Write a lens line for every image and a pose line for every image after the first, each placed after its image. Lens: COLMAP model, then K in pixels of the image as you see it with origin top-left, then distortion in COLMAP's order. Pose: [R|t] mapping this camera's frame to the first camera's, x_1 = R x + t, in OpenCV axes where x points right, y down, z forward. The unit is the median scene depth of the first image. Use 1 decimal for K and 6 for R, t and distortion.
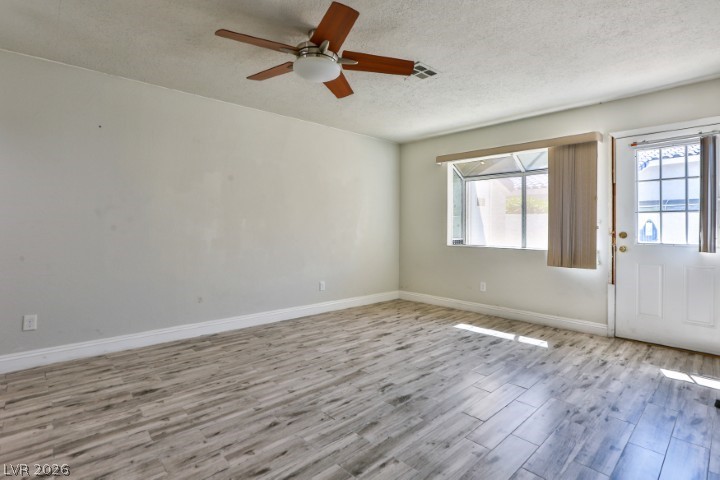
lens RADIAL K [[354.6, 0, 363.7], [0, 354.6, 230.5], [0, 0, 1]] dist [-0.060368, 0.028103]
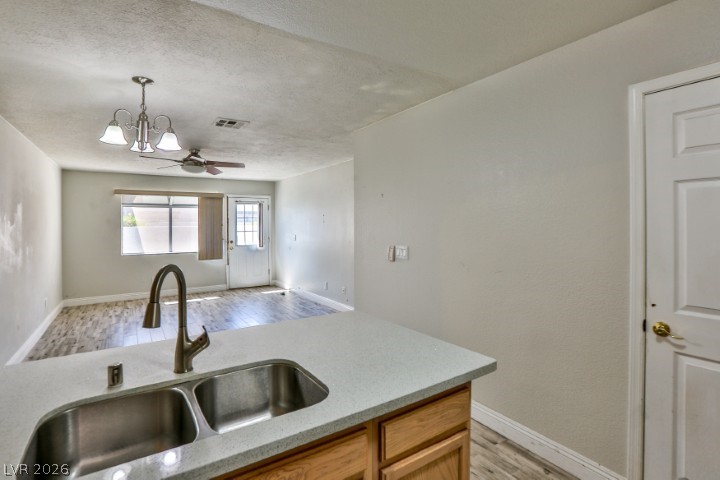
lens RADIAL K [[362.3, 0, 363.2], [0, 362.3, 225.2], [0, 0, 1]] dist [-0.073780, 0.029899]
pose [[0.170254, -0.017204, 0.985250, -1.976538], [0.016596, 0.999756, 0.014590, -0.165046], [-0.985260, 0.013867, 0.170498, -0.306186]]
